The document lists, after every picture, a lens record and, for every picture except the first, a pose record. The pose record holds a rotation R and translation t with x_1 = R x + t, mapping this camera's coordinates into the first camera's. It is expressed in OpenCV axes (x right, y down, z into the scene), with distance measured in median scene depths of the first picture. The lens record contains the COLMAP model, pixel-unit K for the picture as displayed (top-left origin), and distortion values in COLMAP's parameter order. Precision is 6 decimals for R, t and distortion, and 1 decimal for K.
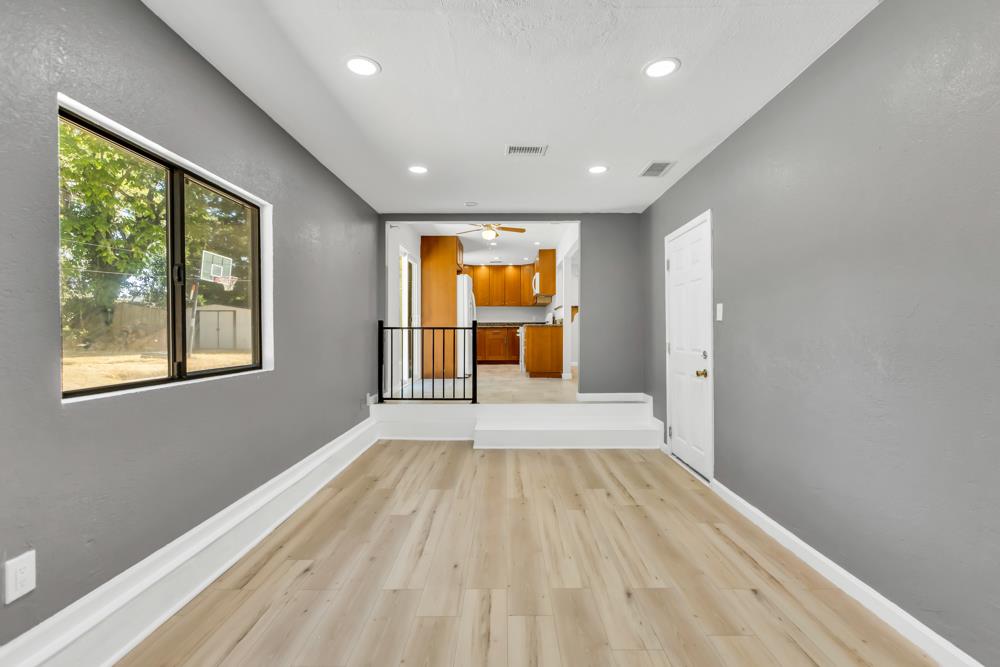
lens RADIAL K [[444.1, 0, 500.0], [0, 444.1, 333.5], [0, 0, 1]] dist [-0.000368, 0.000035]
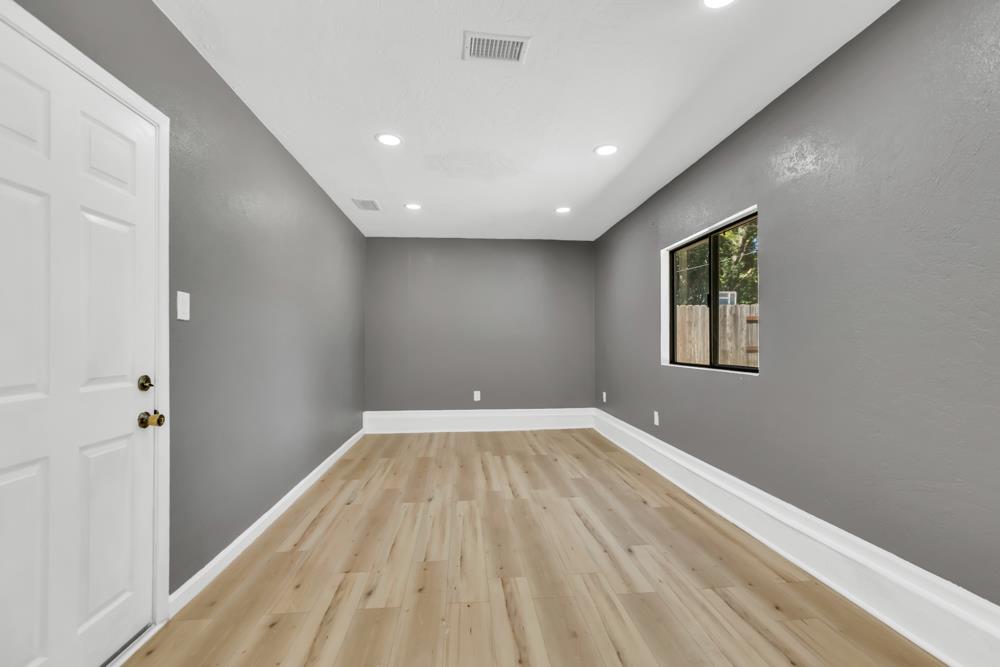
lens RADIAL K [[449.0, 0, 508.7], [0, 449.0, 339.1], [0, 0, 1]] dist [0.003293, 0.000450]
pose [[-0.993138, 0.005610, -0.116811, 0.143461], [0.006154, 0.999972, -0.004300, 0.003690], [0.116783, -0.004990, -0.993145, 1.995817]]
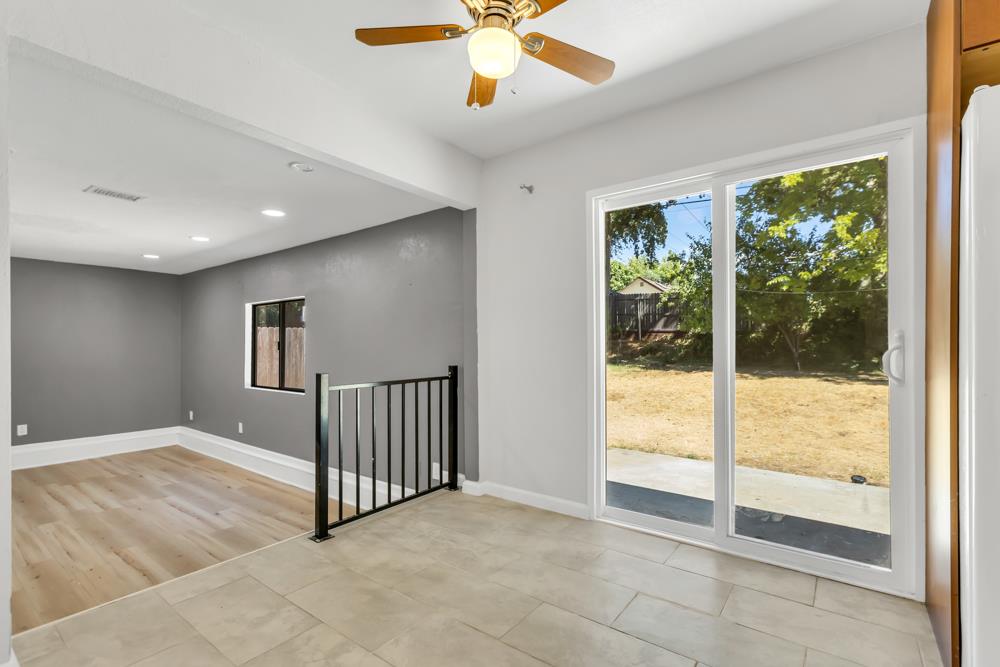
lens RADIAL K [[449.0, 0, 508.7], [0, 449.0, 339.1], [0, 0, 1]] dist [0.003293, 0.000450]
pose [[-0.576241, -0.008819, -0.817232, 0.438942], [-0.000178, 0.999943, -0.010665, -0.110726], [0.817280, -0.006001, -0.576210, 2.713767]]
